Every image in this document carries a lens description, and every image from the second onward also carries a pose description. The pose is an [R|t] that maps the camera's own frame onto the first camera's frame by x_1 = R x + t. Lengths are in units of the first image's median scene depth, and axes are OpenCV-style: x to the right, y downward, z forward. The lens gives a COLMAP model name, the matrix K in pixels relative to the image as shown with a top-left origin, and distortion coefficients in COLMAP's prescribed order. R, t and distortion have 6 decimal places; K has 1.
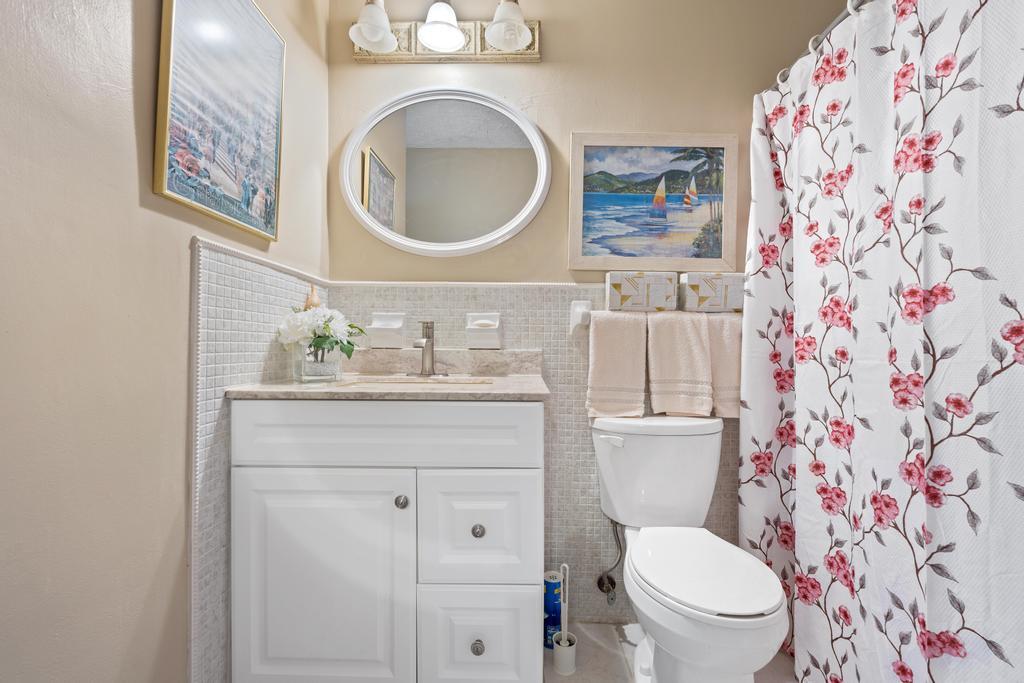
lens RADIAL K [[451.8, 0, 512.8], [0, 451.8, 341.5], [0, 0, 1]] dist [-0.003638, 0.000332]
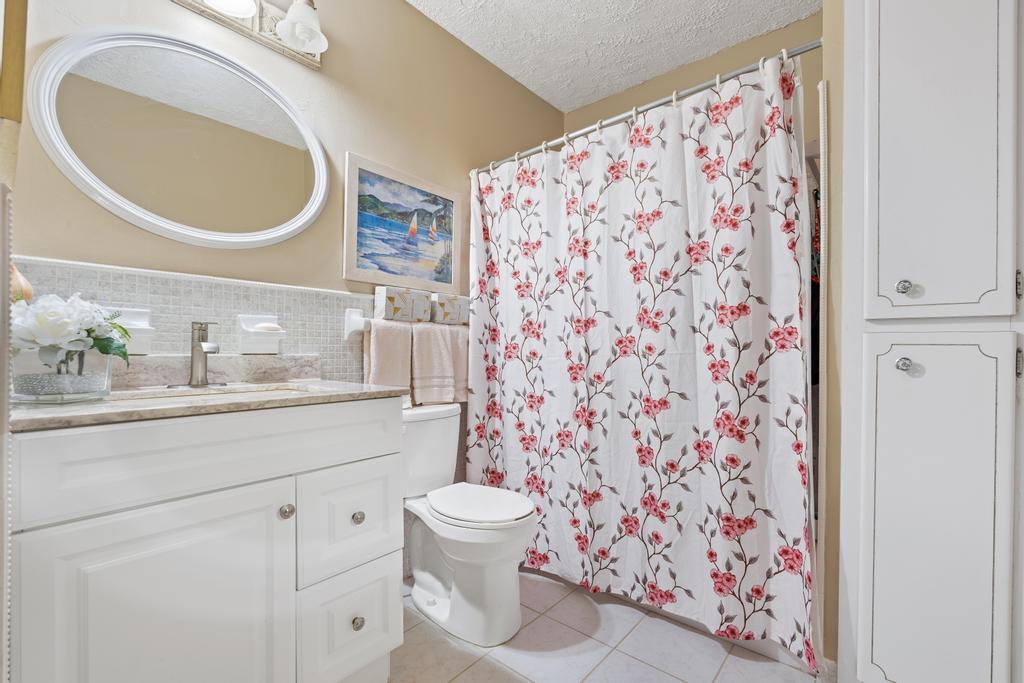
lens RADIAL K [[451.8, 0, 526.6], [0, 451.8, 350.4], [0, 0, 1]] dist [-0.003638, 0.000332]
pose [[0.618914, -0.005880, 0.785437, -0.531703], [-0.001761, 0.999959, 0.008873, -0.000220], [-0.785457, -0.006875, 0.618878, -0.002290]]
